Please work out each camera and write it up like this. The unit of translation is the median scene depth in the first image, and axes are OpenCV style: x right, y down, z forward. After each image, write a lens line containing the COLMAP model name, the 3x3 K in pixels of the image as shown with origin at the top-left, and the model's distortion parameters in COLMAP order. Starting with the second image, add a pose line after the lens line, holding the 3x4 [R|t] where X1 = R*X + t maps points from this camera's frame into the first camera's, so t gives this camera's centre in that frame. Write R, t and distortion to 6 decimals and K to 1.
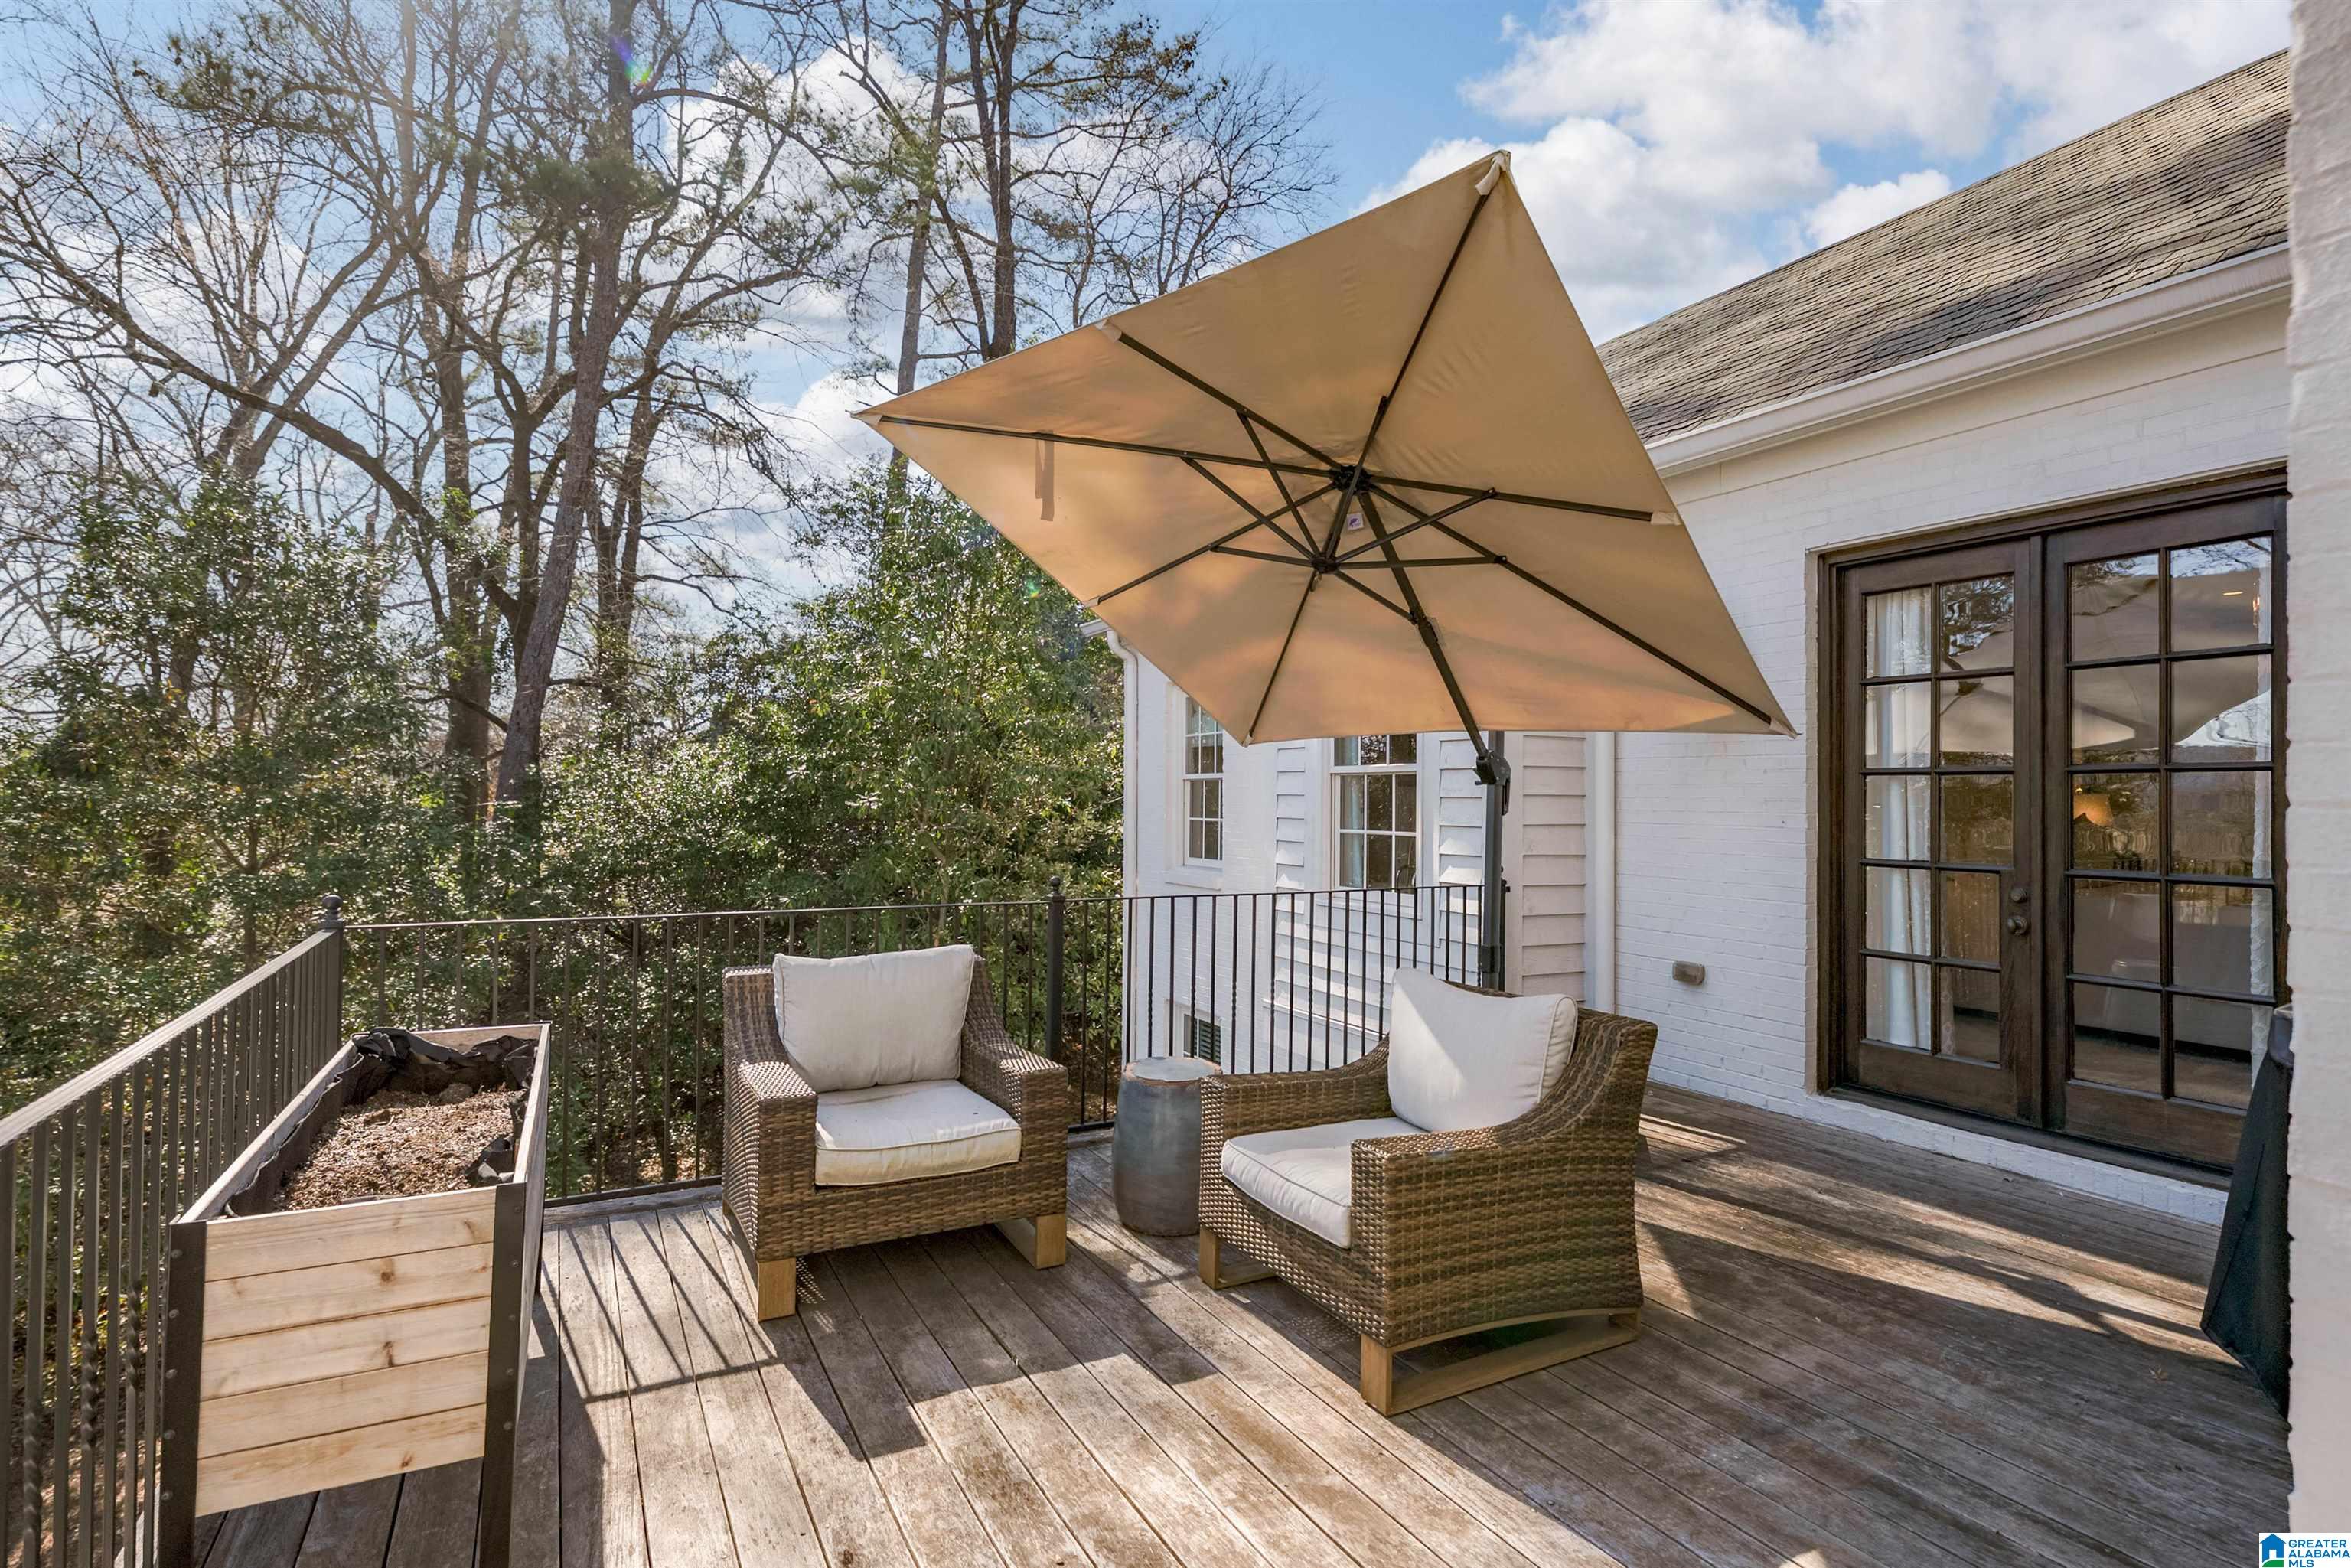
lens RADIAL K [[1161.2, 0, 1176.4], [0, 1161.2, 788.8], [0, 0, 1]] dist [0.003704, -0.001822]
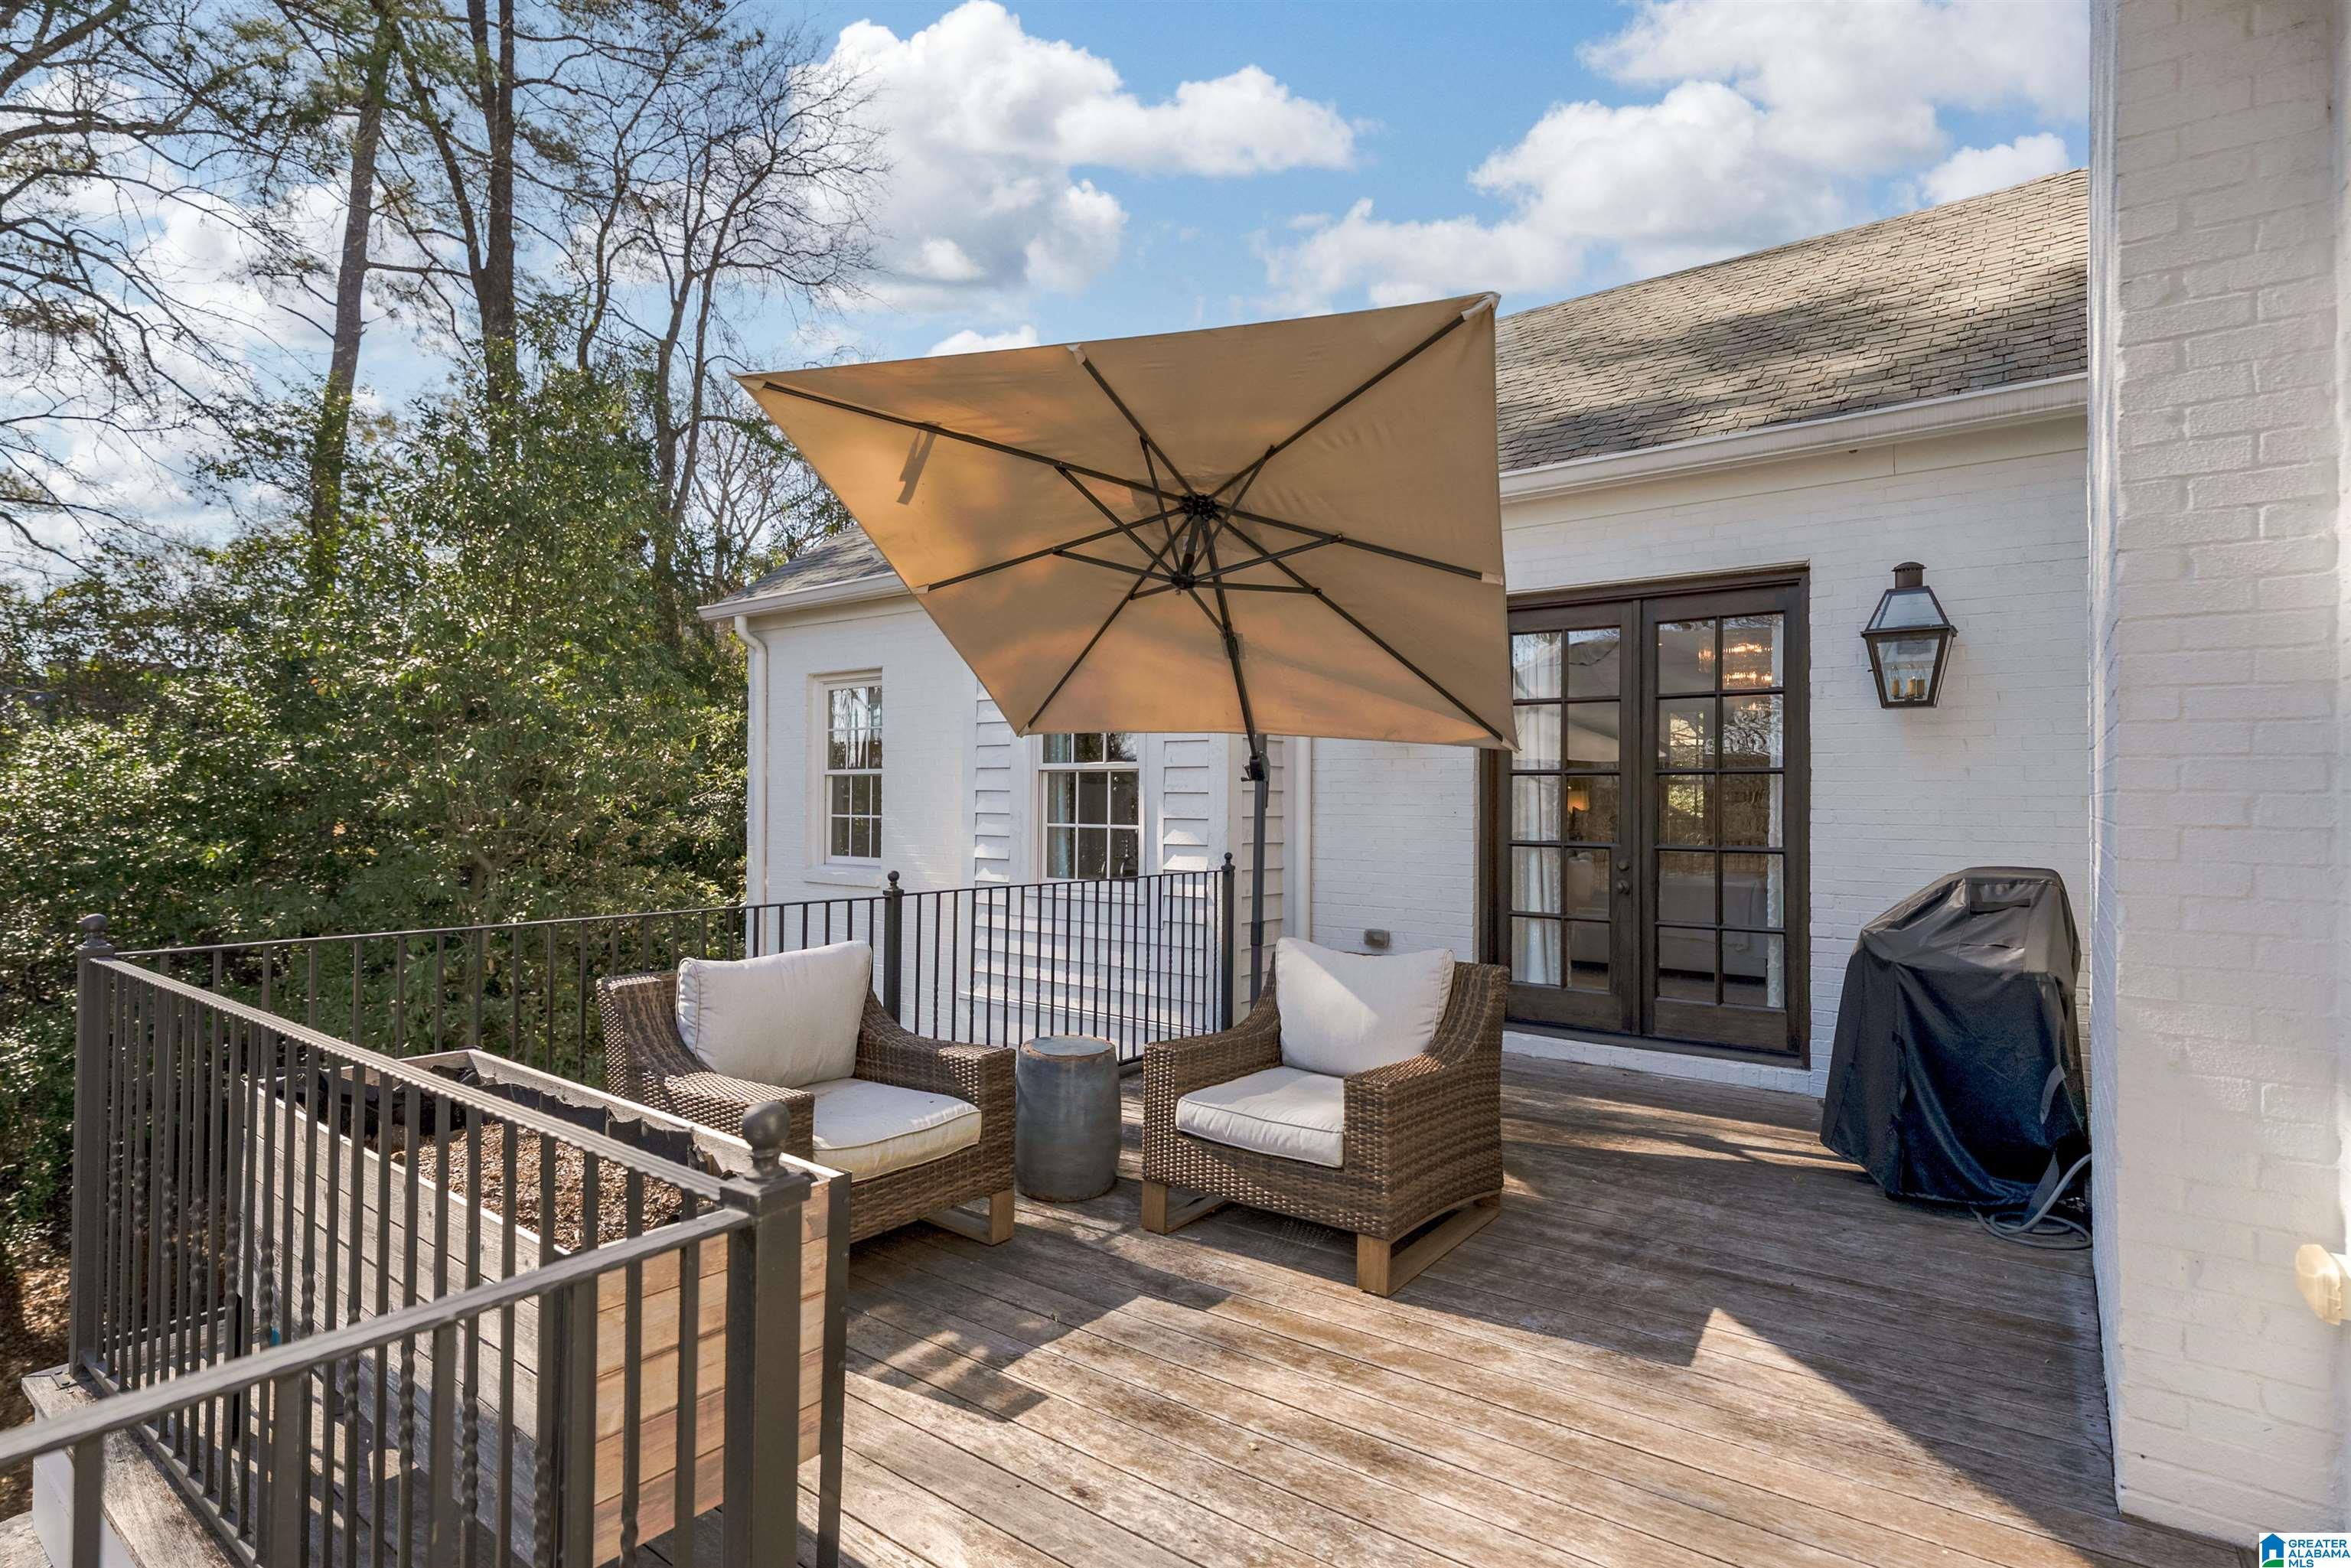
lens RADIAL K [[1161.2, 0, 1189.0], [0, 1161.2, 784.4], [0, 0, 1]] dist [0.003704, -0.001822]
pose [[0.906674, 0.003707, 0.421815, -0.313478], [-0.002749, 0.999992, -0.002880, 0.003844], [-0.421822, 0.001451, 0.906677, -0.010749]]
